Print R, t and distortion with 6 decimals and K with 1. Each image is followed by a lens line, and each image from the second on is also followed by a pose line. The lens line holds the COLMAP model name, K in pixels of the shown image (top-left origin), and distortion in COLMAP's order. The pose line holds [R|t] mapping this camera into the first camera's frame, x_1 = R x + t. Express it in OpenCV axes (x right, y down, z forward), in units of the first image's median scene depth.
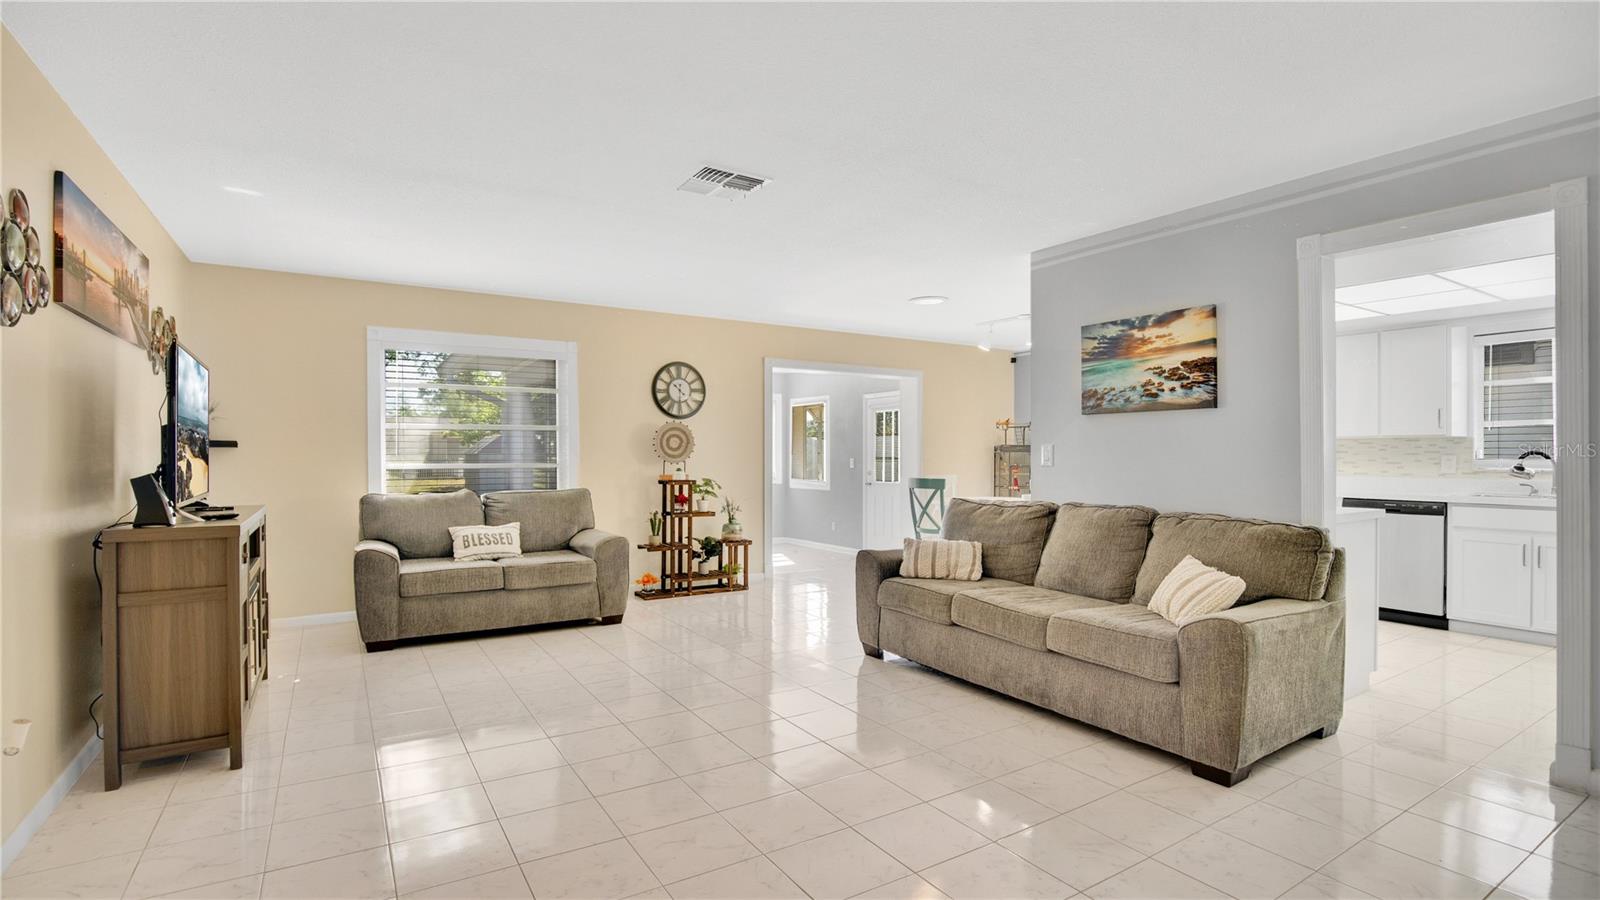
lens RADIAL K [[754.0, 0, 809.3], [0, 754.0, 454.7], [0, 0, 1]] dist [-0.022756, 0.000398]
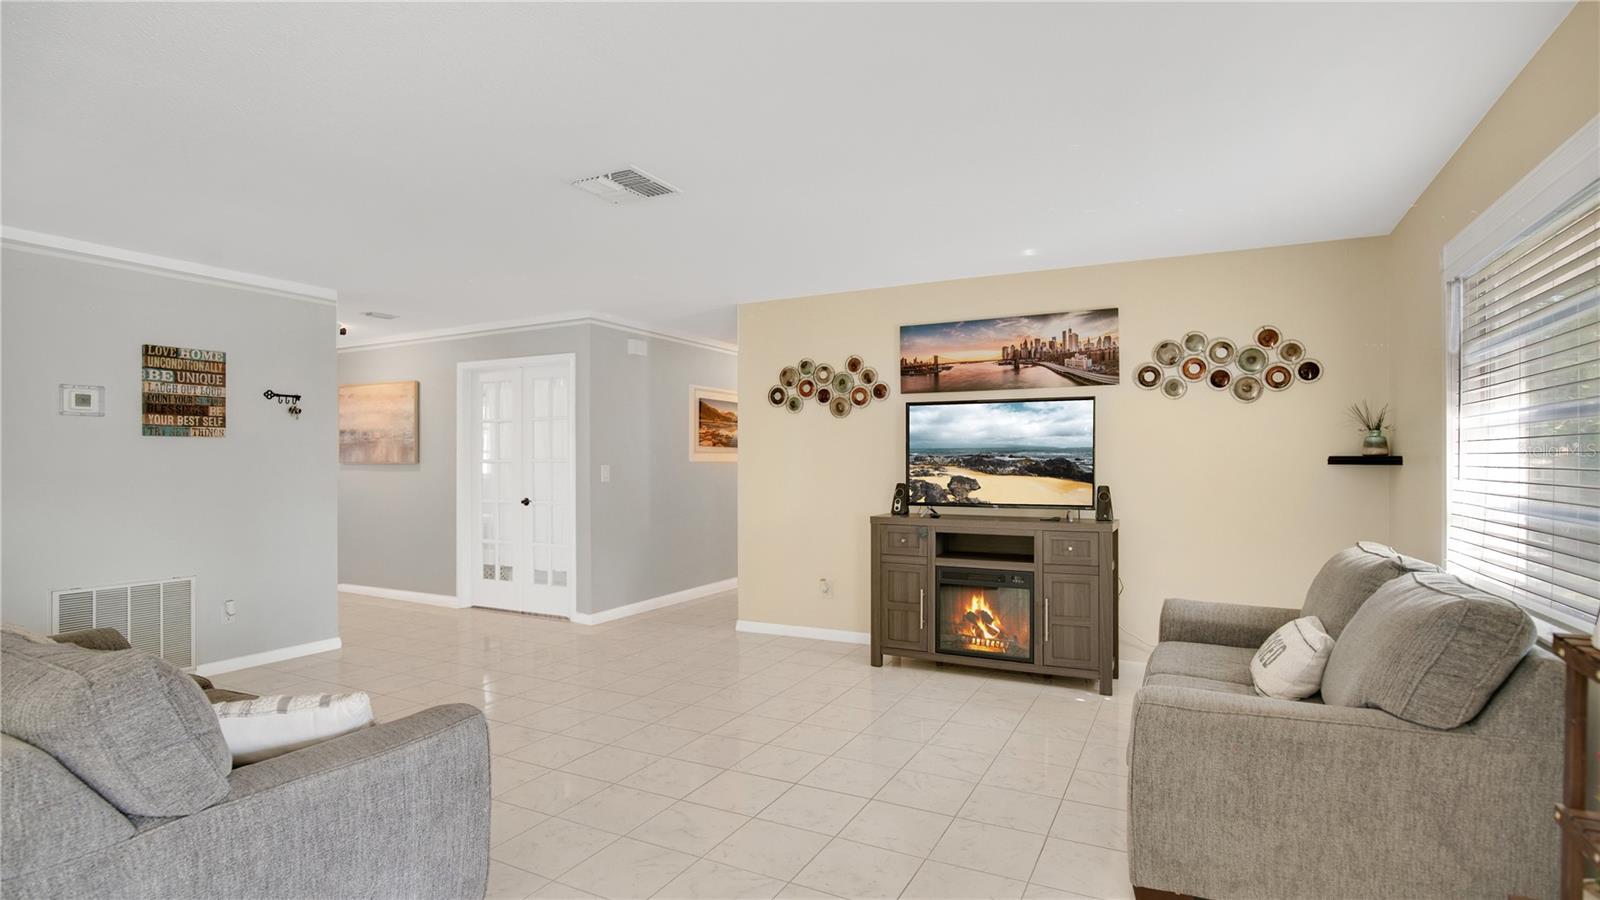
lens RADIAL K [[759.4, 0, 802.1], [0, 759.4, 469.0], [0, 0, 1]] dist [-0.022856, 0.000020]
pose [[-0.866606, 0.003734, -0.498979, 0.084674], [-0.000099, 0.999971, 0.007657, -0.008617], [0.498993, 0.006685, -0.866580, 1.017101]]
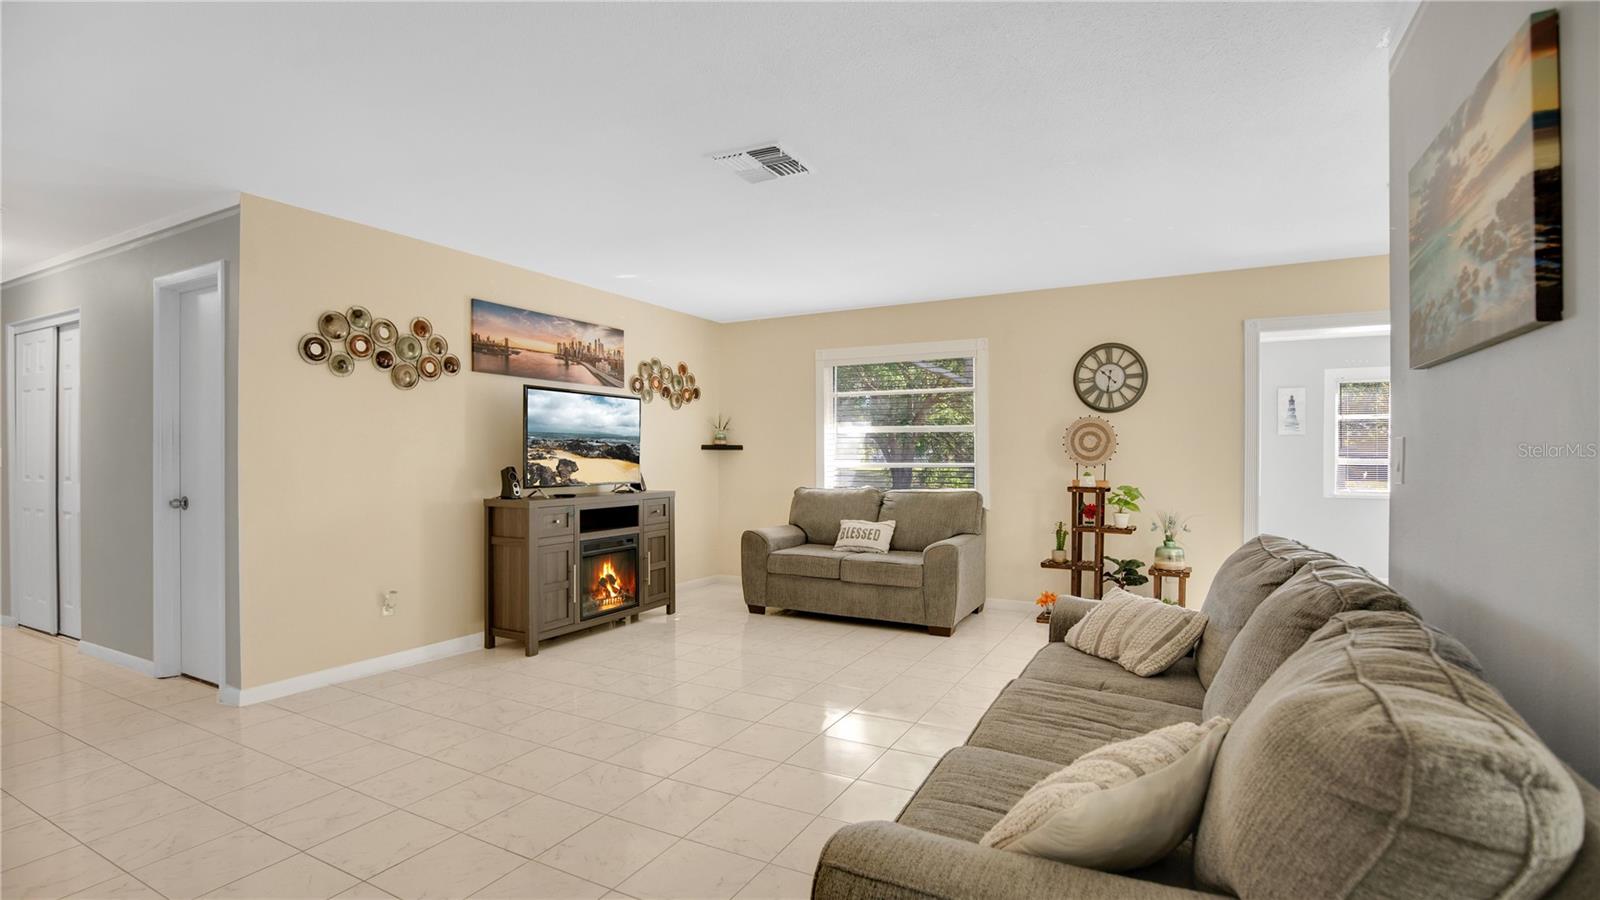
lens RADIAL K [[746.7, 0, 802.8], [0, 746.7, 454.5], [0, 0, 1]] dist [-0.029817, -0.000045]
pose [[0.489624, 0.001269, -0.871933, 0.375225], [-0.001216, 0.999999, 0.000772, -0.001954], [0.871933, 0.000682, 0.489625, 0.316253]]
